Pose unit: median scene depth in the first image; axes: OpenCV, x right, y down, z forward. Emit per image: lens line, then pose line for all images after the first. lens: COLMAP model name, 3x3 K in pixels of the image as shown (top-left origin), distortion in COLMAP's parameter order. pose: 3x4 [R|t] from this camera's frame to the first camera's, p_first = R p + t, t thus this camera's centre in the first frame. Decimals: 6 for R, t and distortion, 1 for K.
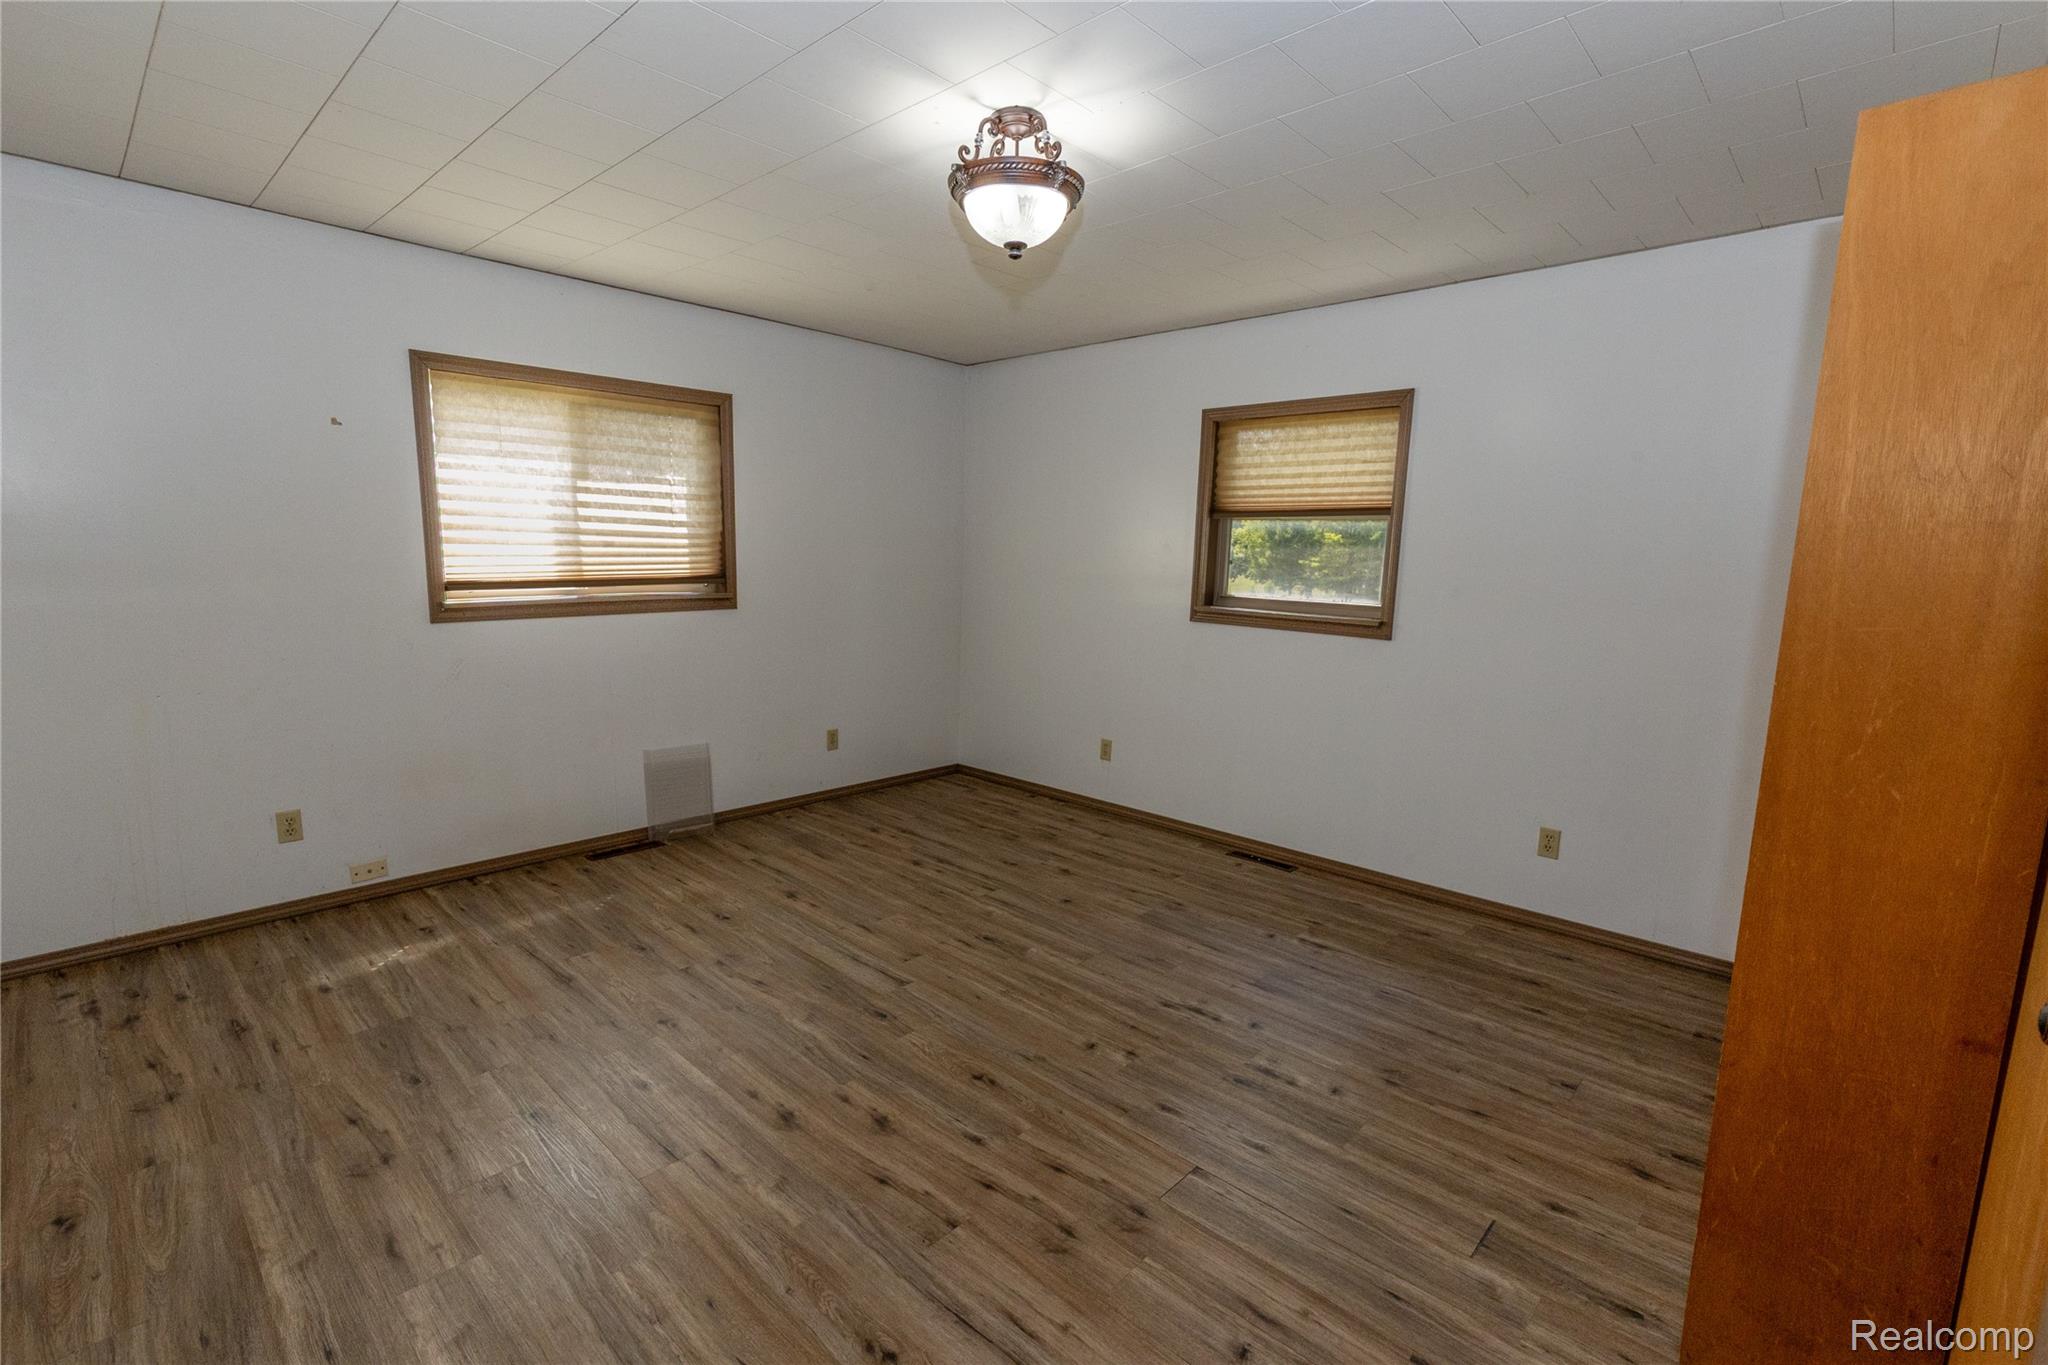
lens RADIAL K [[908.3, 0, 1024.0], [0, 908.3, 682.5], [0, 0, 1]] dist [0.000658, 0.000053]
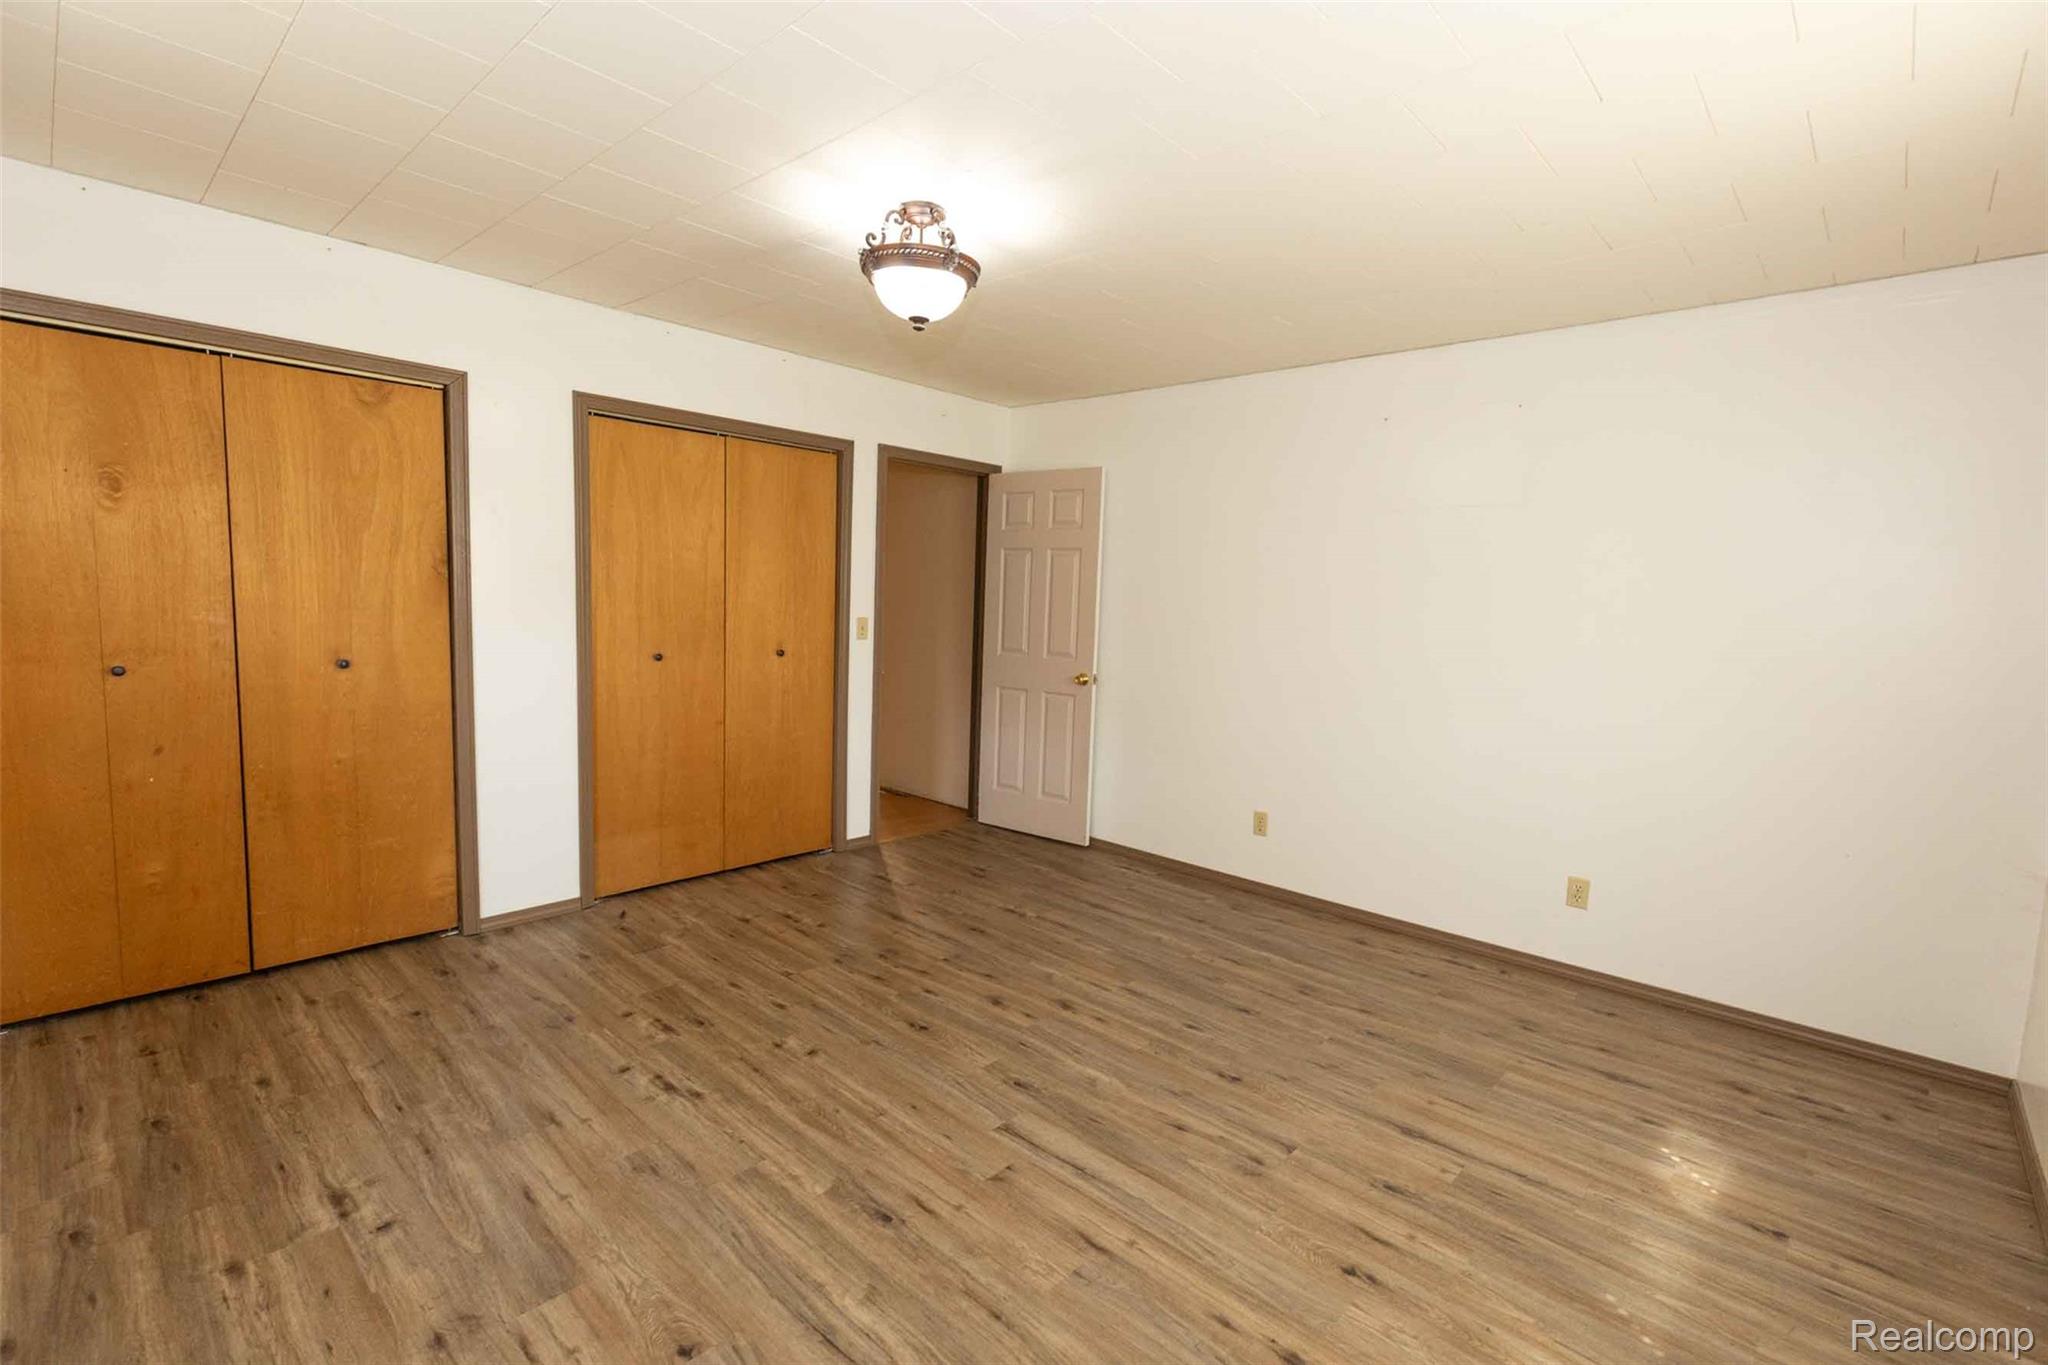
lens RADIAL K [[908.3, 0, 1024.0], [0, 908.3, 682.5], [0, 0, 1]] dist [0.000658, 0.000053]
pose [[-0.998232, -0.058672, -0.009487, -0.127594], [-0.059227, 0.968702, 0.241059, -0.263684], [-0.004953, 0.241195, -0.970464, 1.810235]]
